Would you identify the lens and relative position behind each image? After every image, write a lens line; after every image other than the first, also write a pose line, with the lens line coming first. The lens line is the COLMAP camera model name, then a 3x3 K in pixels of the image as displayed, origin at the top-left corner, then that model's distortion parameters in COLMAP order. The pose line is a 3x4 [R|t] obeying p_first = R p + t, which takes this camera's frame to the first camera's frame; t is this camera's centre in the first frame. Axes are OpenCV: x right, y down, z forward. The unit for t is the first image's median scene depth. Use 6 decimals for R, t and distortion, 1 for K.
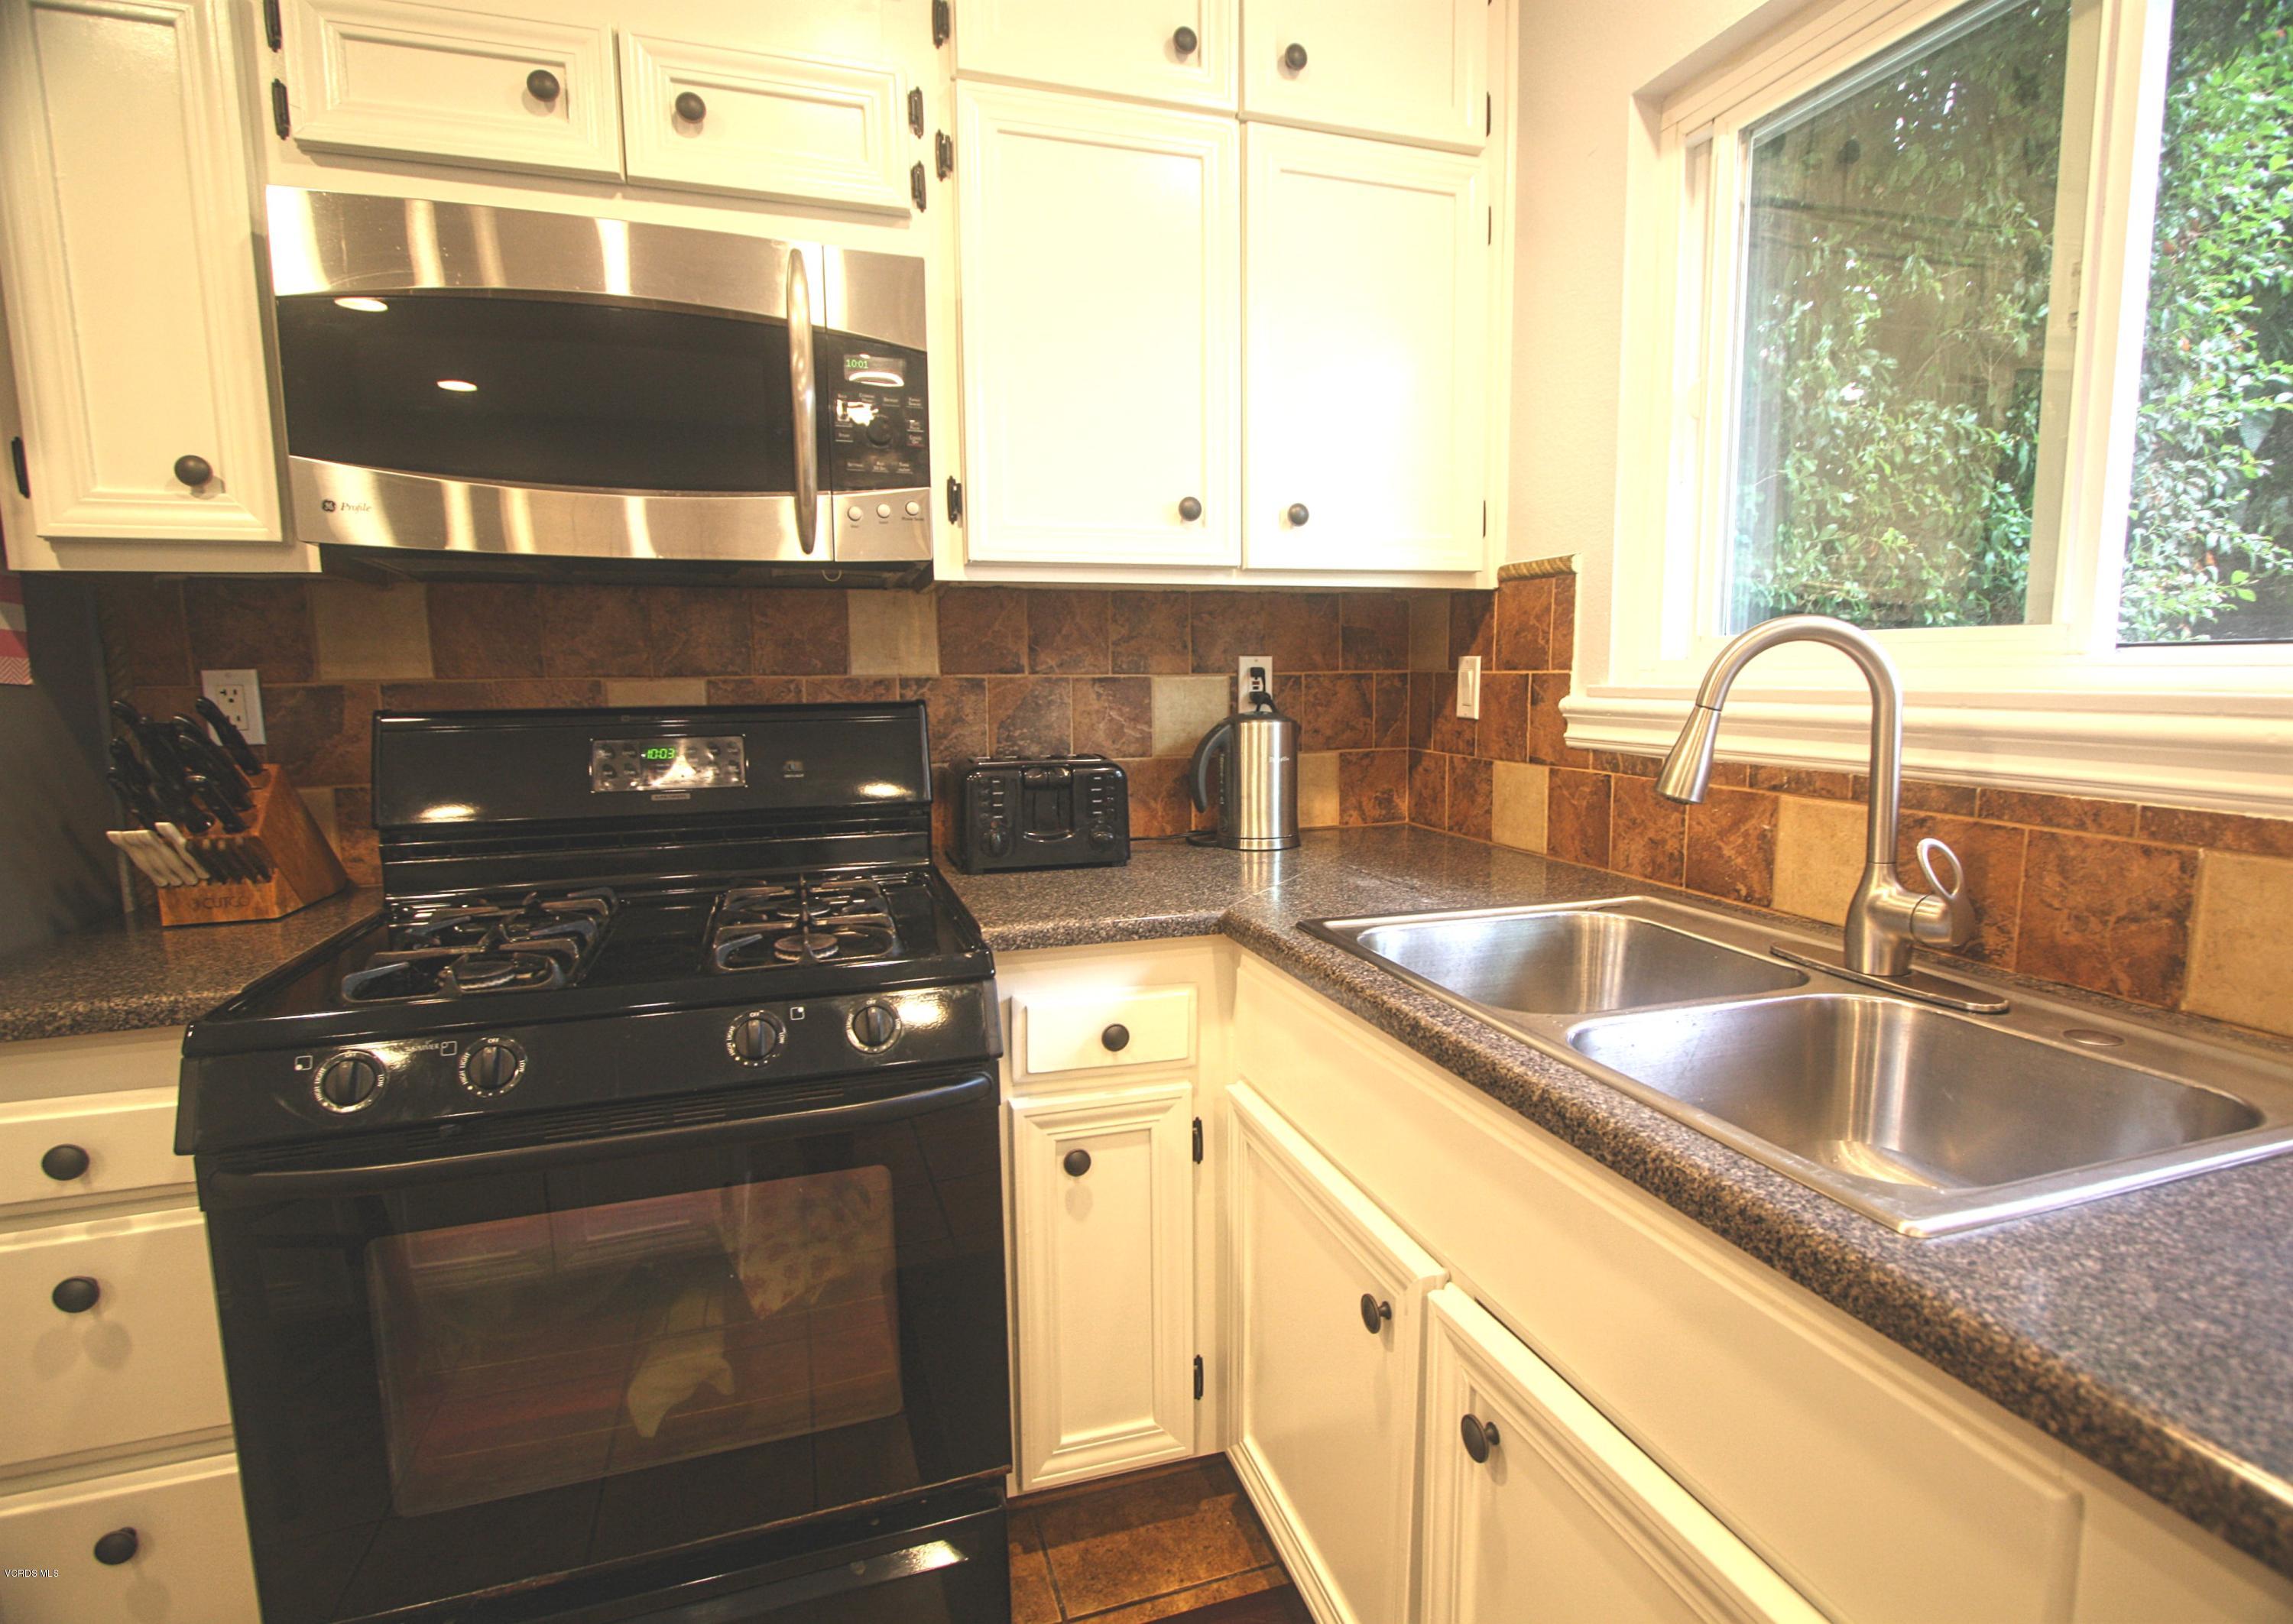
lens RADIAL K [[1131.7, 0, 1185.1], [0, 1131.7, 818.1], [0, 0, 1]] dist [-0.010275, 0.000196]
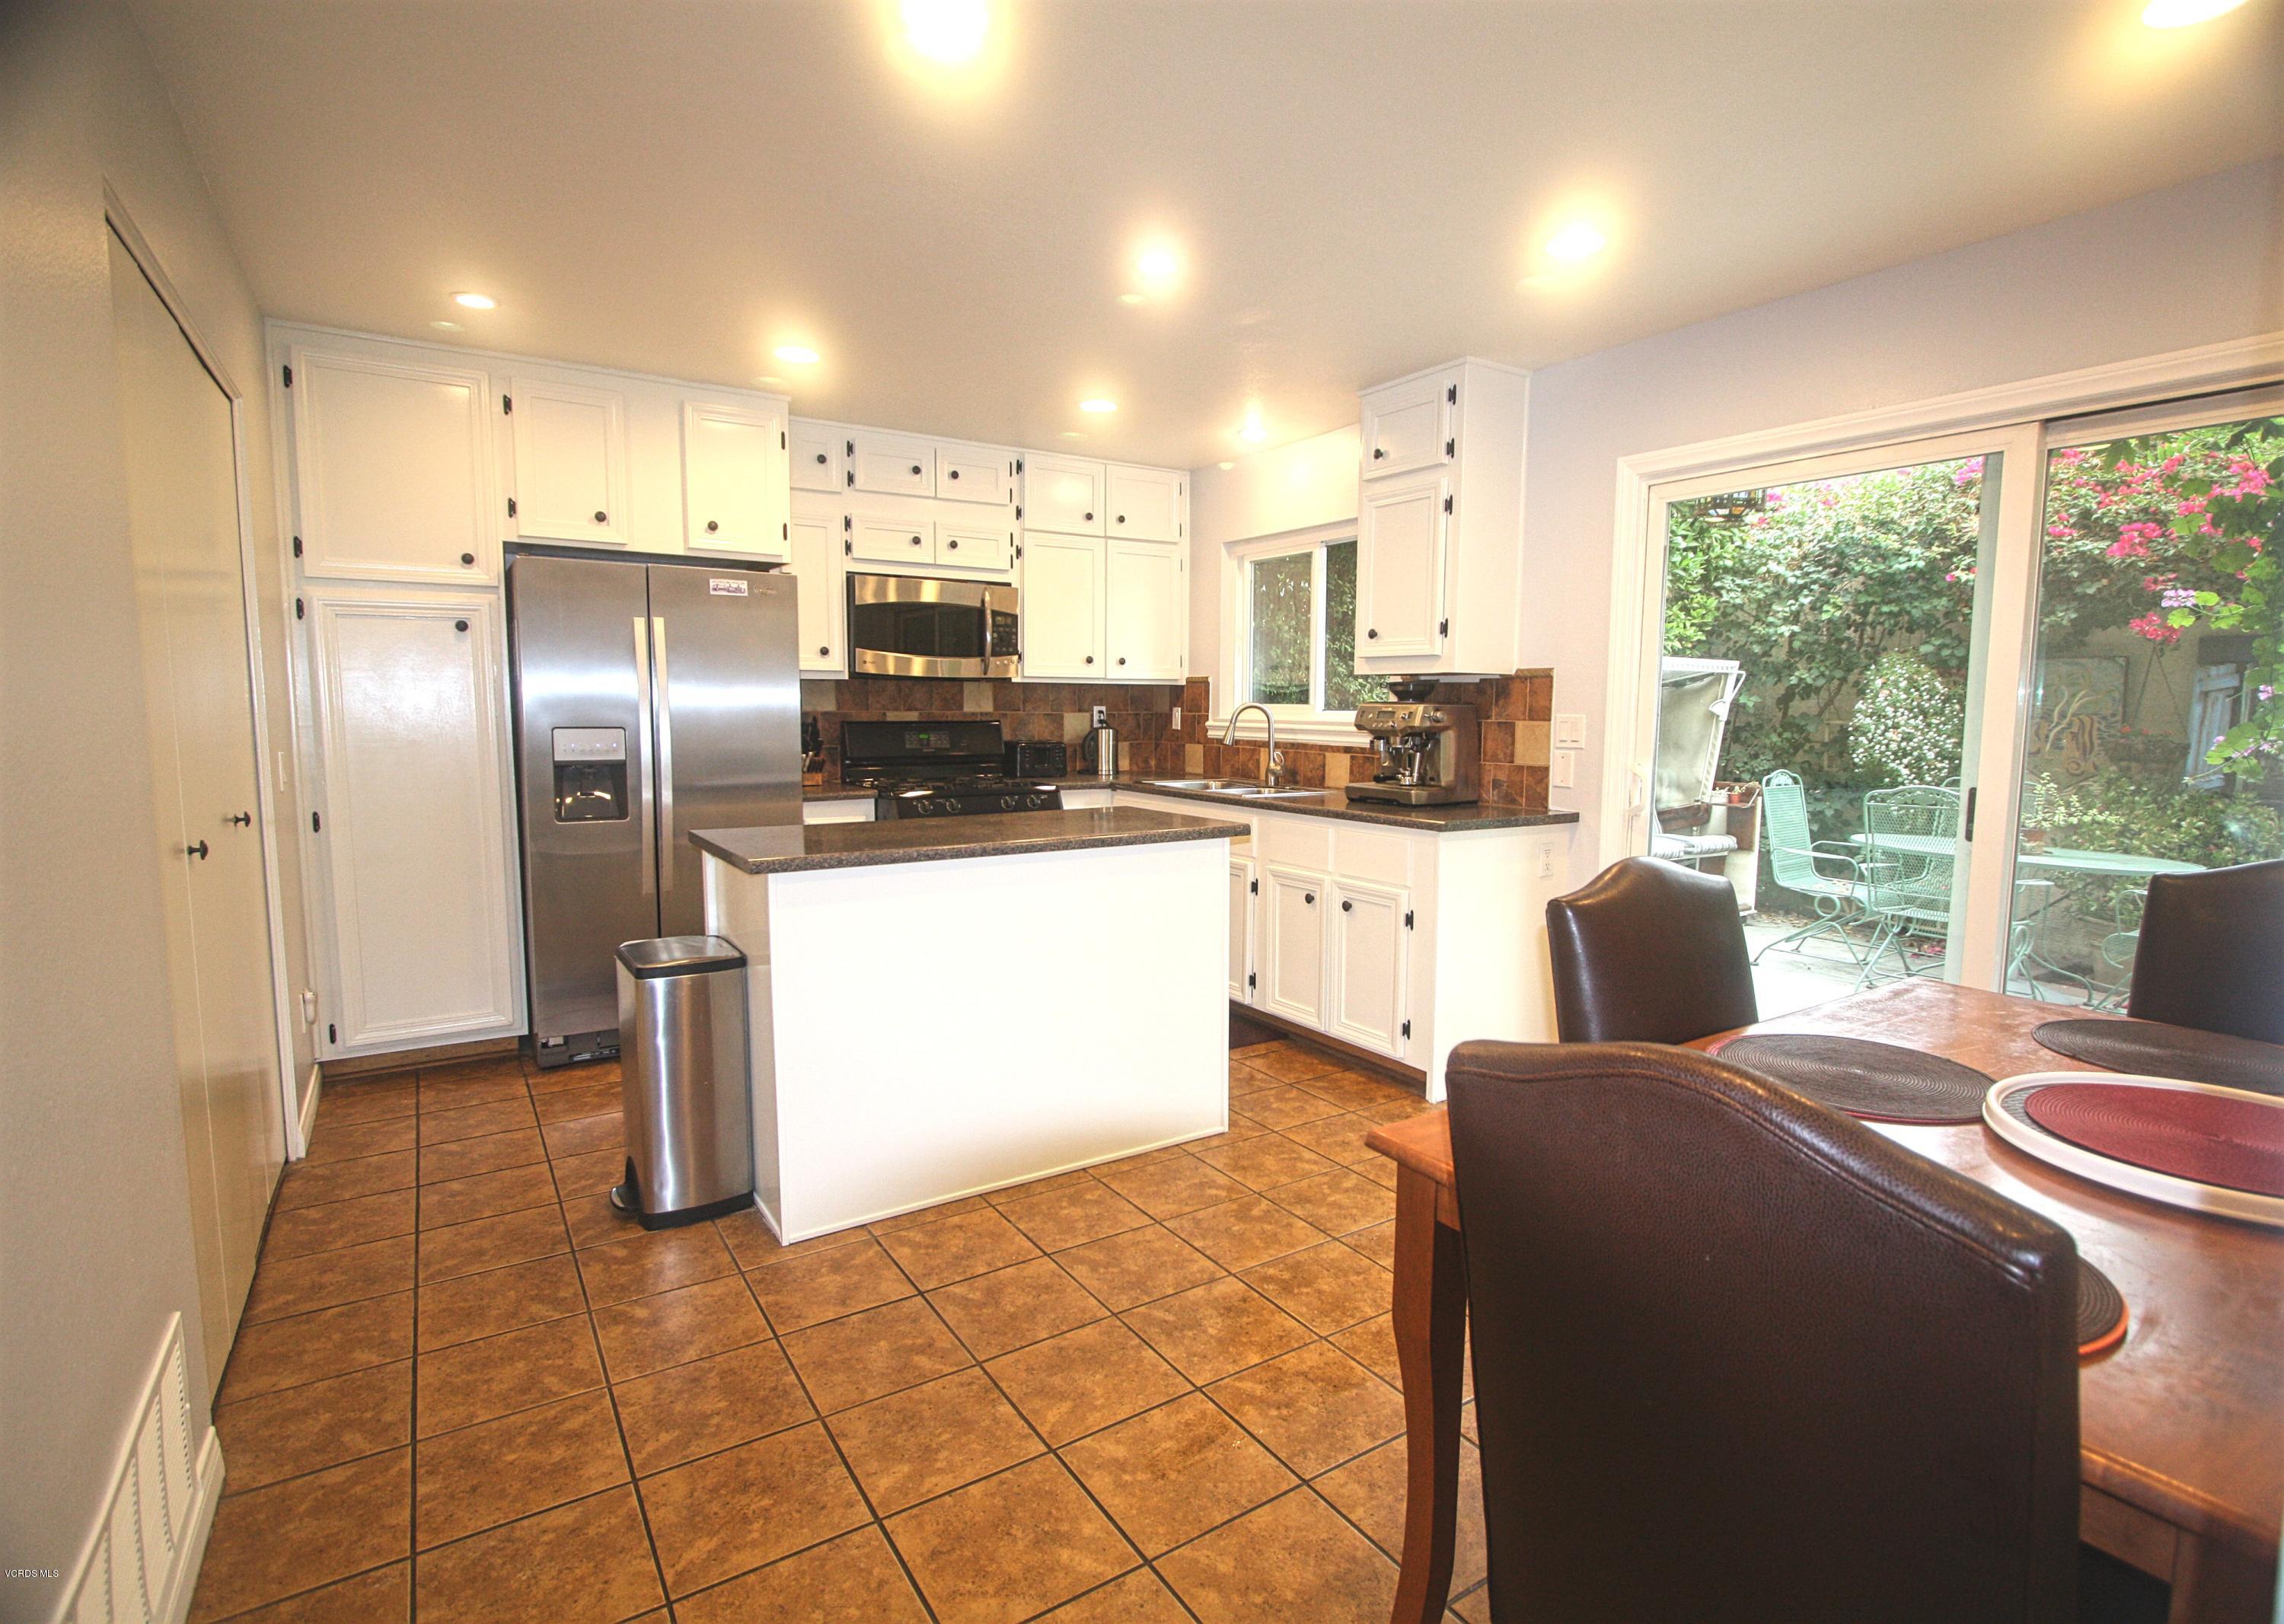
lens RADIAL K [[1127.3, 0, 1180.4], [0, 1127.3, 818.1], [0, 0, 1]] dist [-0.010275, 0.000196]
pose [[0.966223, -0.009393, 0.257535, -0.584086], [0.016674, 0.999520, -0.026102, 0.258304], [-0.257166, 0.029515, 0.965916, -2.144293]]
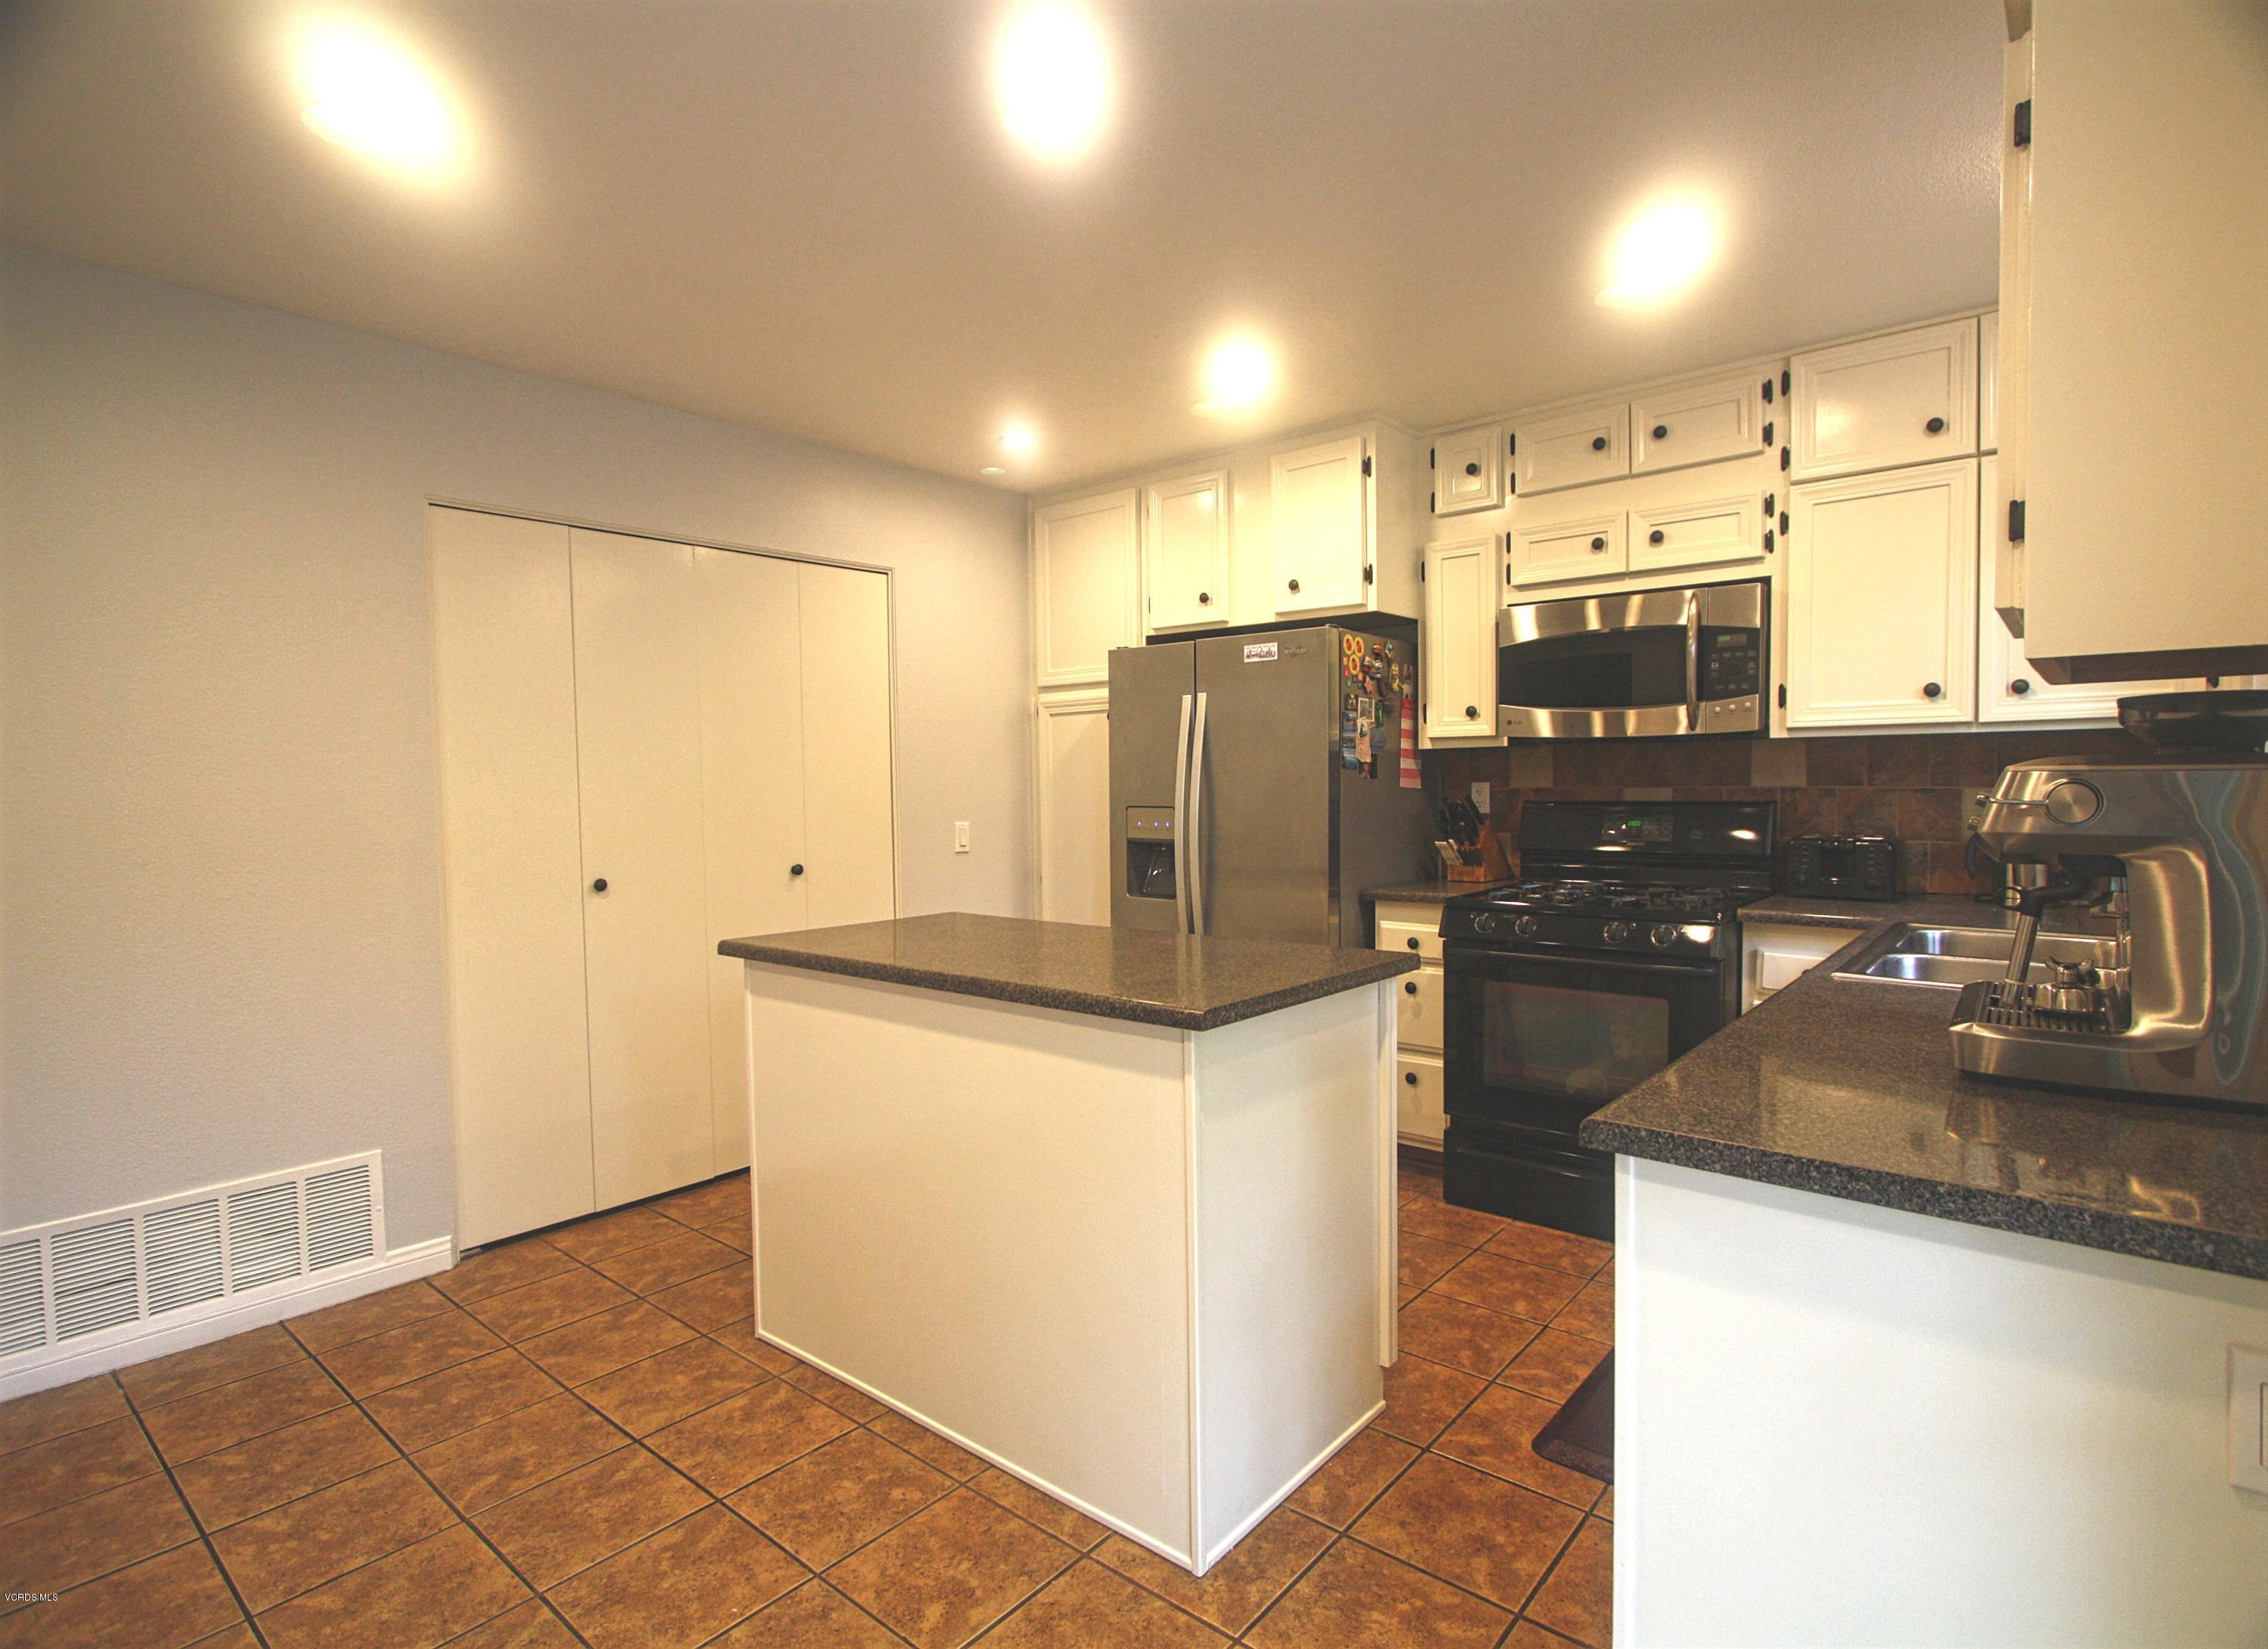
lens RADIAL K [[1145.8, 0, 1158.4], [0, 1145.8, 830.0], [0, 0, 1]] dist [-0.011813, 0.000129]
pose [[0.520563, 0.041104, -0.852833, 0.895344], [-0.101917, 0.994691, -0.014268, 0.076208], [0.847719, 0.094345, 0.521988, -0.867267]]
